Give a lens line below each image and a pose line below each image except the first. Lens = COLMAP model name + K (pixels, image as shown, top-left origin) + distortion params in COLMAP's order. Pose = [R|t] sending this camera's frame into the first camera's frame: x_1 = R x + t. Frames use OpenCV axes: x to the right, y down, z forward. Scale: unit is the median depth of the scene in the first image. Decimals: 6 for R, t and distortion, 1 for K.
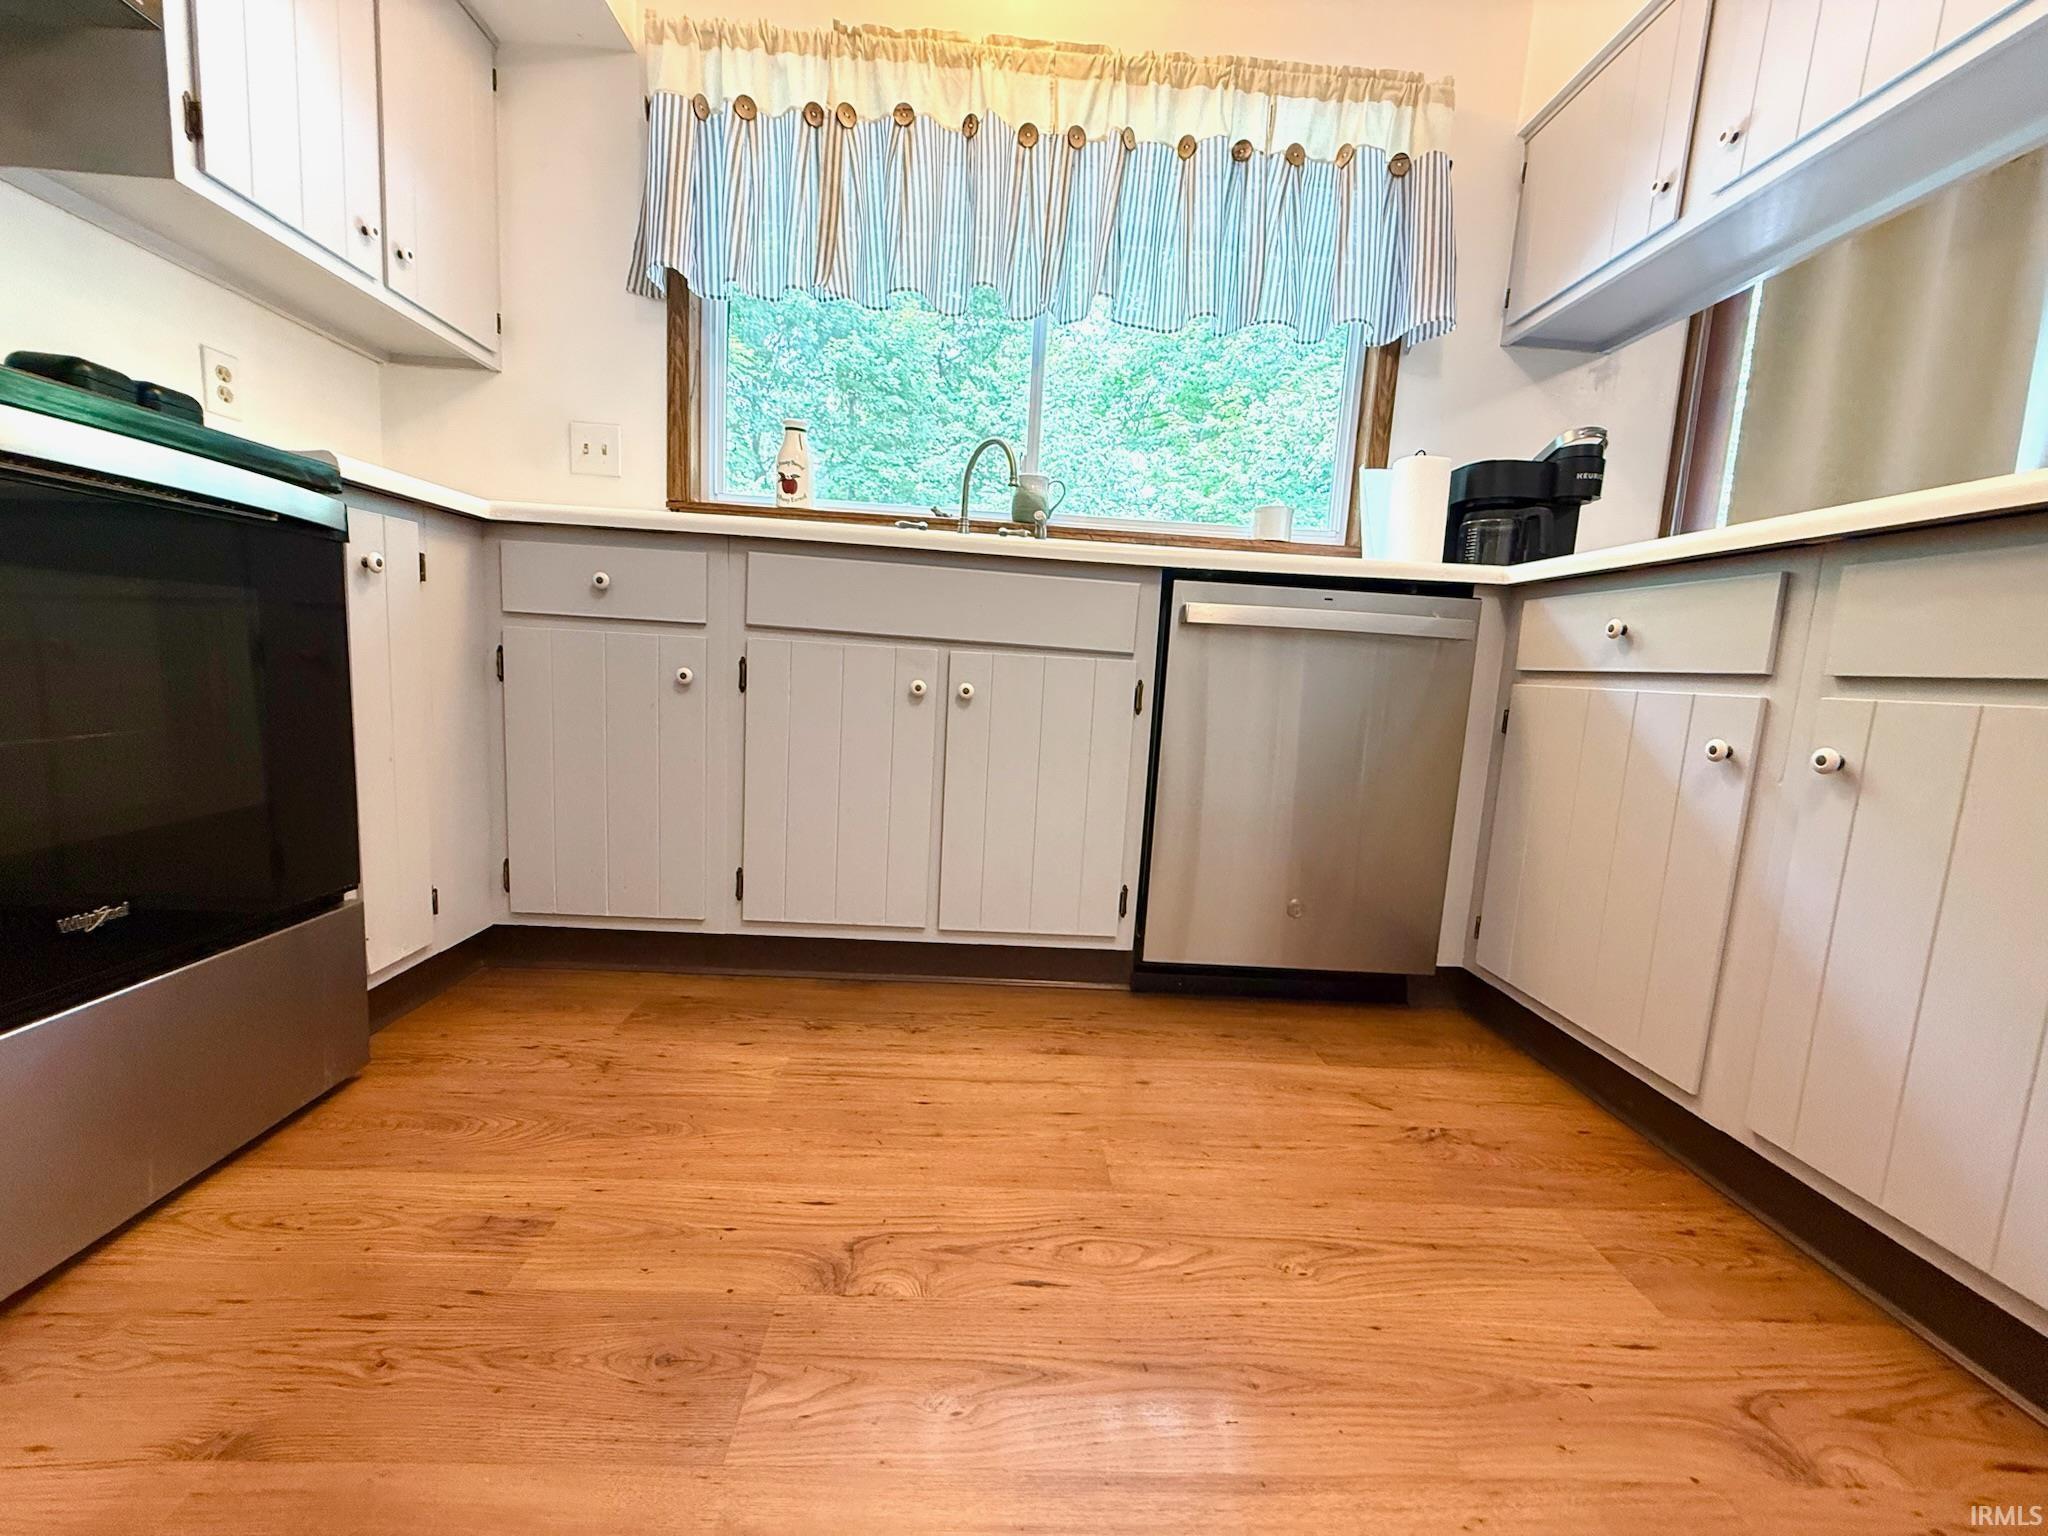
lens RADIAL K [[812.5, 0, 1023.8], [0, 812.5, 770.7], [0, 0, 1]] dist [-0.000180, -0.000415]
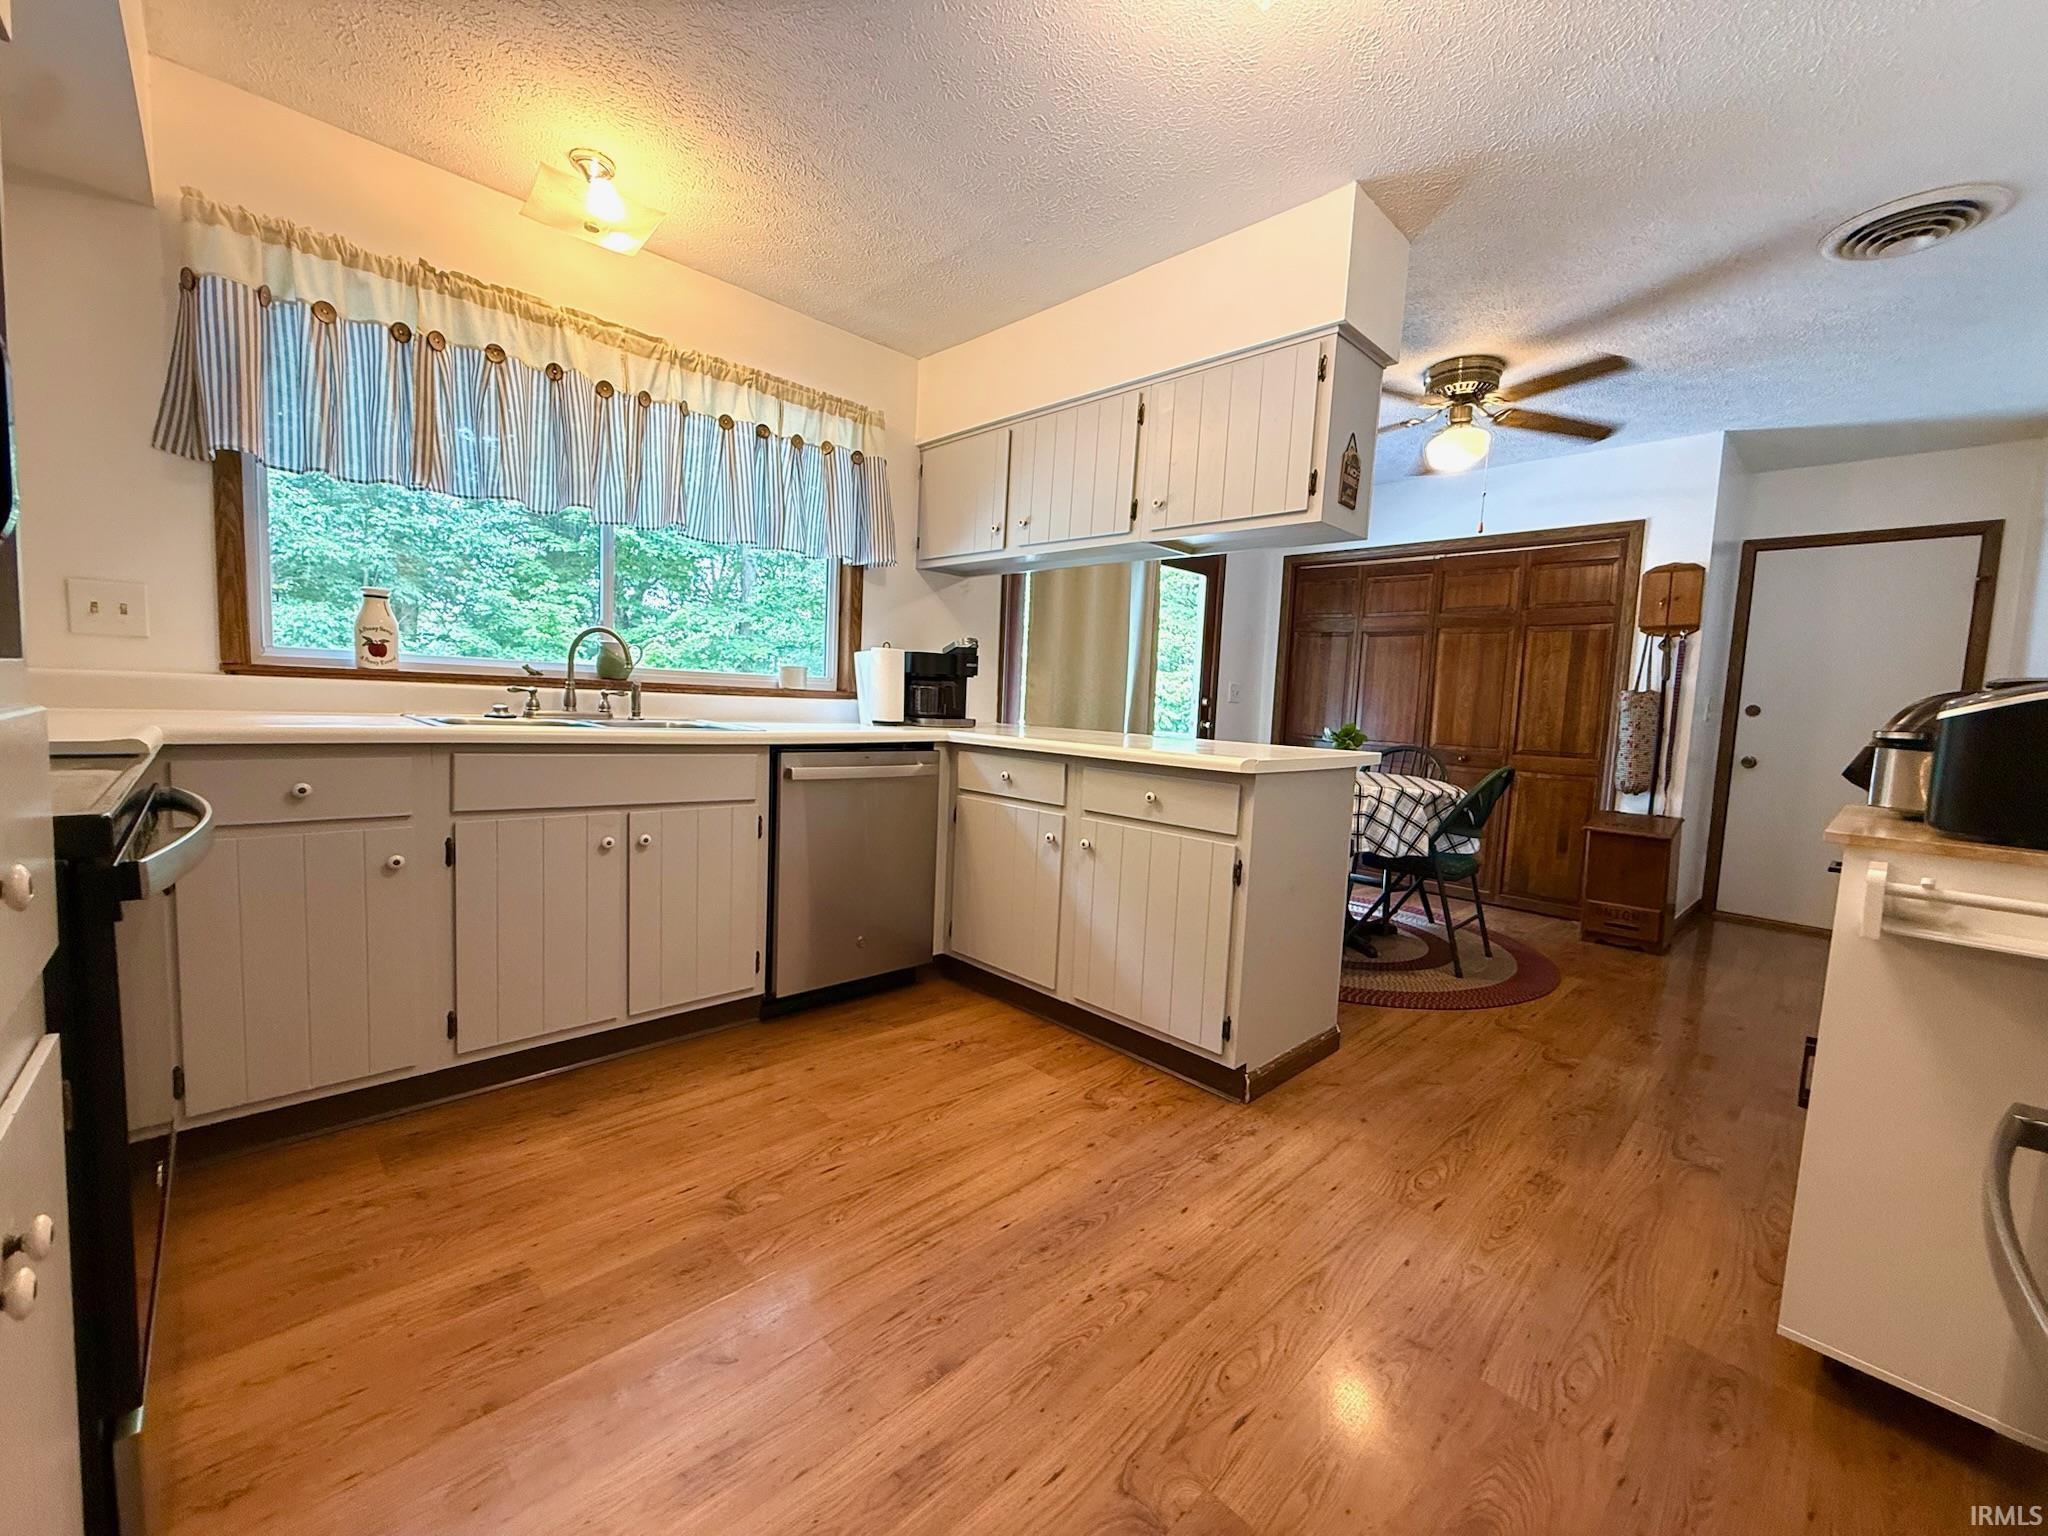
lens RADIAL K [[812.5, 0, 1021.2], [0, 812.5, 769.2], [0, 0, 1]] dist [-0.000180, -0.000415]
pose [[0.742524, -0.079780, 0.665052, -0.490064], [0.081119, 0.996284, 0.028945, -0.199948], [-0.664890, 0.032456, 0.746236, -0.453947]]
